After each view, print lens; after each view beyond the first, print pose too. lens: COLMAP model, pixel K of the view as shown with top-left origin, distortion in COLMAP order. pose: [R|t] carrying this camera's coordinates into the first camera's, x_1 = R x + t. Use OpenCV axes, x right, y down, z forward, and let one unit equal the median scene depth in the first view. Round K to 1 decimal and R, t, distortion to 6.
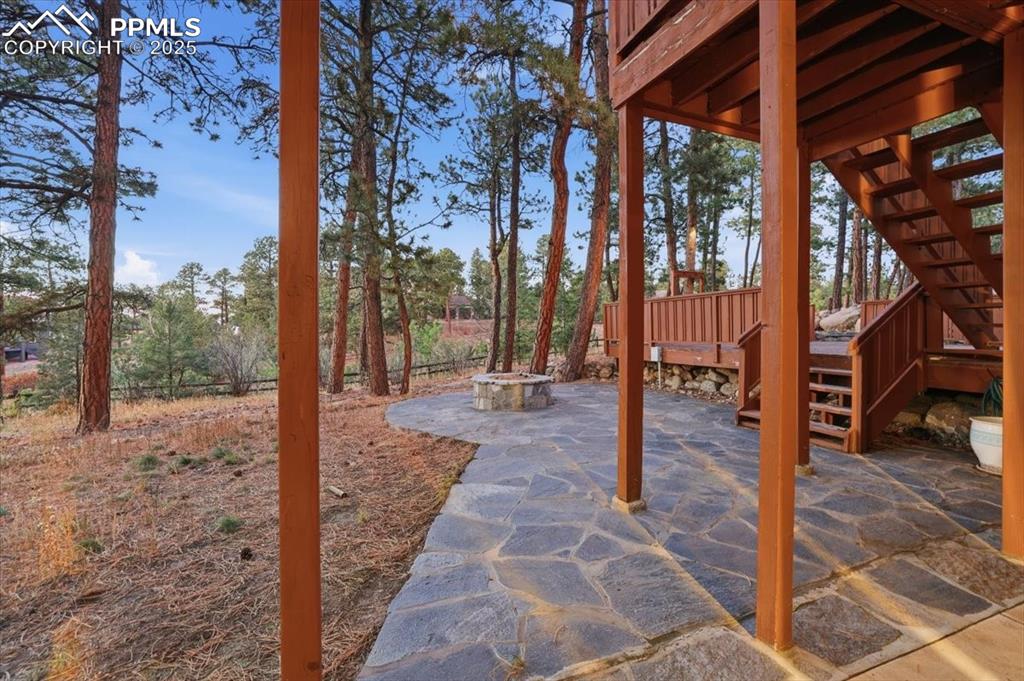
lens RADIAL K [[450.9, 0, 513.5], [0, 450.9, 331.2], [0, 0, 1]] dist [0.000997, 0.000106]
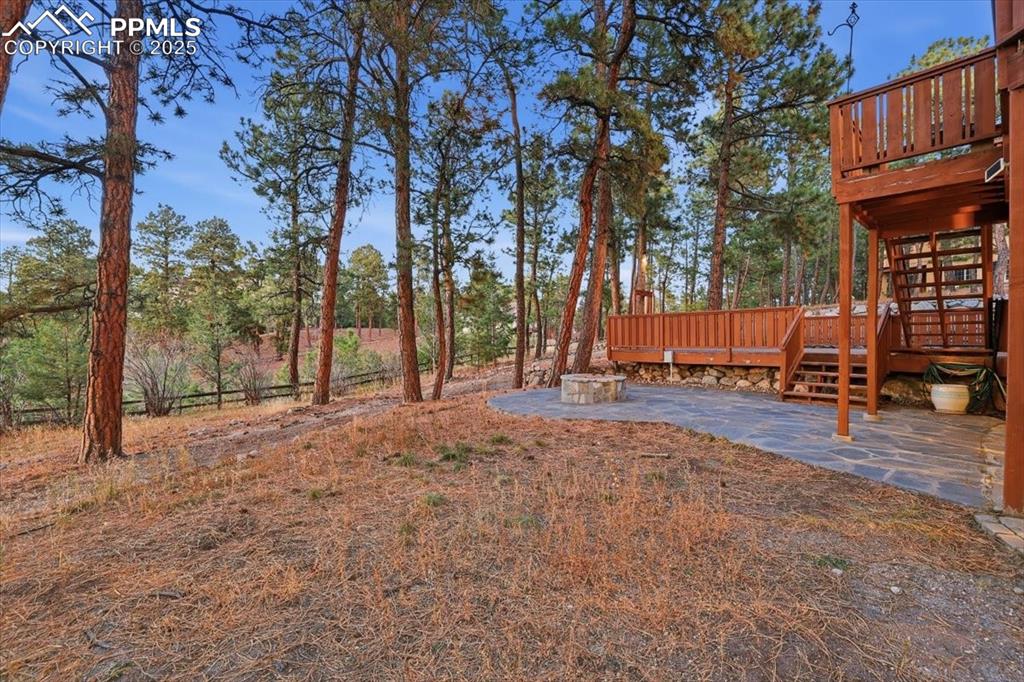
lens RADIAL K [[450.9, 0, 513.3], [0, 450.9, 345.5], [0, 0, 1]] dist [0.000997, 0.000106]
pose [[0.933772, -0.002254, 0.357861, -0.535813], [-0.001342, 0.999951, 0.009801, 0.006207], [-0.357865, -0.009632, 0.933724, -0.041460]]
